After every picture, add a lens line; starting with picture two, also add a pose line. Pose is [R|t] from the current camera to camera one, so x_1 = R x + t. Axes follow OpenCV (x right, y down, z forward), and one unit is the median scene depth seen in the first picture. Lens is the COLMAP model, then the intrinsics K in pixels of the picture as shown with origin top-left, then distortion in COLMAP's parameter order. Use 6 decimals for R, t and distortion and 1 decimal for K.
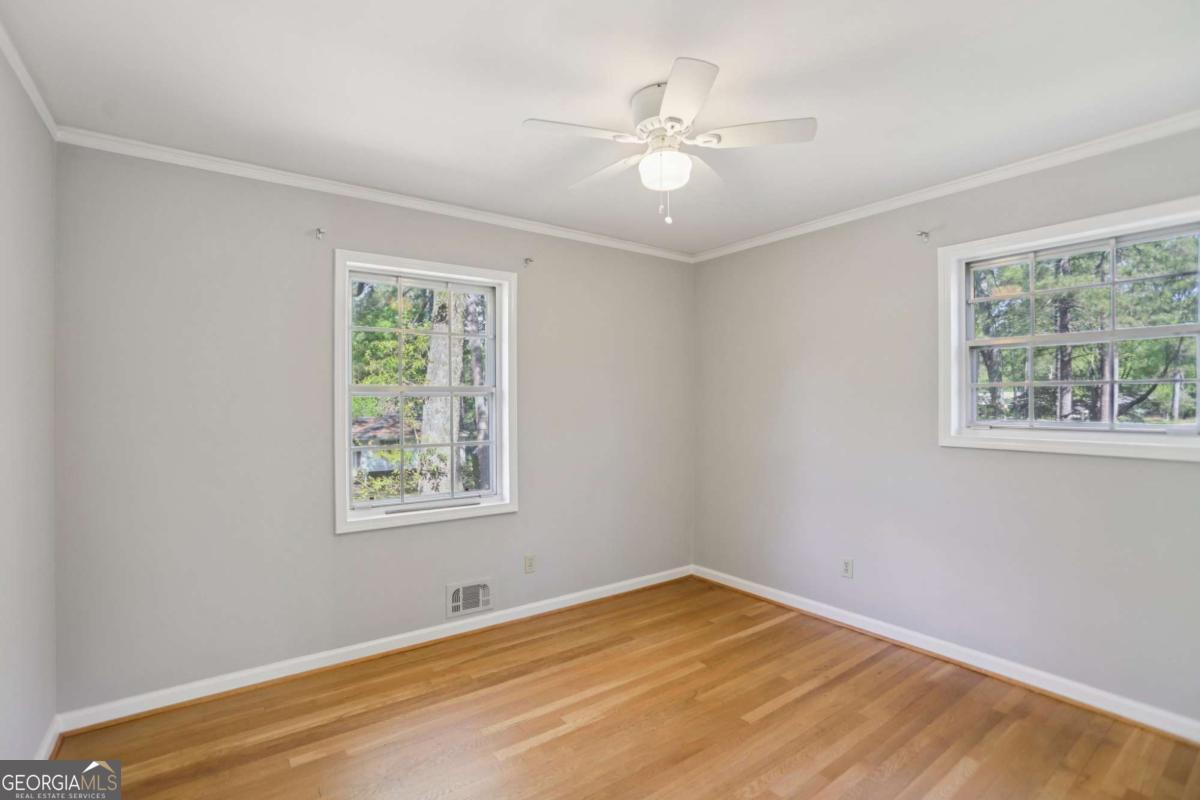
lens RADIAL K [[549.2, 0, 594.0], [0, 549.2, 398.6], [0, 0, 1]] dist [0.026639, 0.000633]
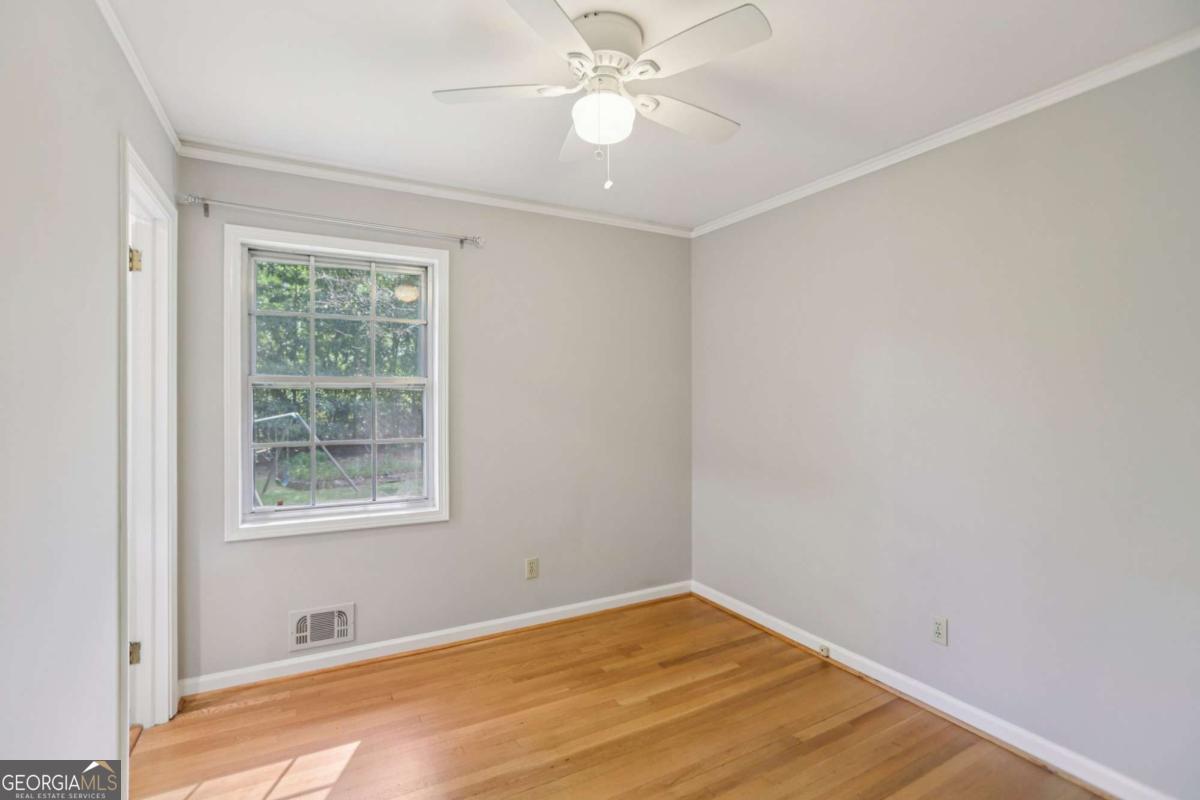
lens RADIAL K [[549.2, 0, 604.5], [0, 549.2, 400.3], [0, 0, 1]] dist [0.026639, 0.000633]
pose [[0.991204, 0.008160, -0.132094, 0.240859], [-0.006322, 0.999877, 0.014323, -0.001803], [0.132195, -0.013361, 0.991134, 0.165228]]
